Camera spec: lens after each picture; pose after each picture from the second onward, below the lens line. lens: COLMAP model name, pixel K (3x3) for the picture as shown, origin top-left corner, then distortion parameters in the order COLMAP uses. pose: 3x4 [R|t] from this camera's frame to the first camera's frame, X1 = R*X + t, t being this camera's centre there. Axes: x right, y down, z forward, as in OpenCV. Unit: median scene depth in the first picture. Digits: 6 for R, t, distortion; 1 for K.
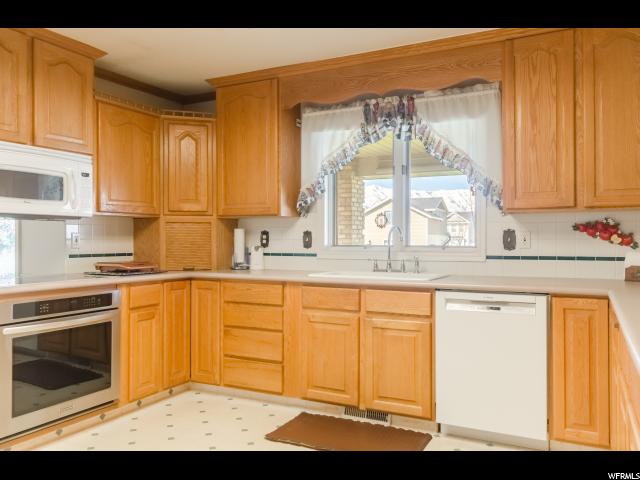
lens RADIAL K [[511.9, 0, 320.0], [0, 511.9, 240.0], [0, 0, 1]] dist [0.000633, 0.001156]
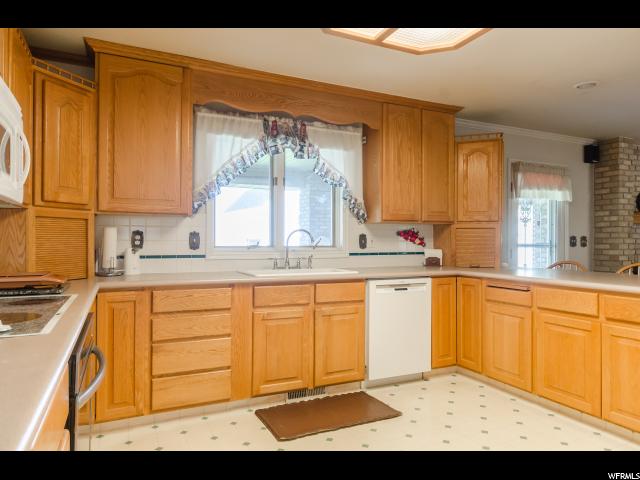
lens RADIAL K [[437.8, 0, 325.1], [0, 437.8, 235.6], [0, 0, 1]] dist [0.021955, -0.000477]
pose [[0.600512, 0.013135, 0.799508, -0.618831], [-0.001871, 0.999885, -0.015022, 0.001591], [-0.799613, 0.007525, 0.600468, 0.341075]]
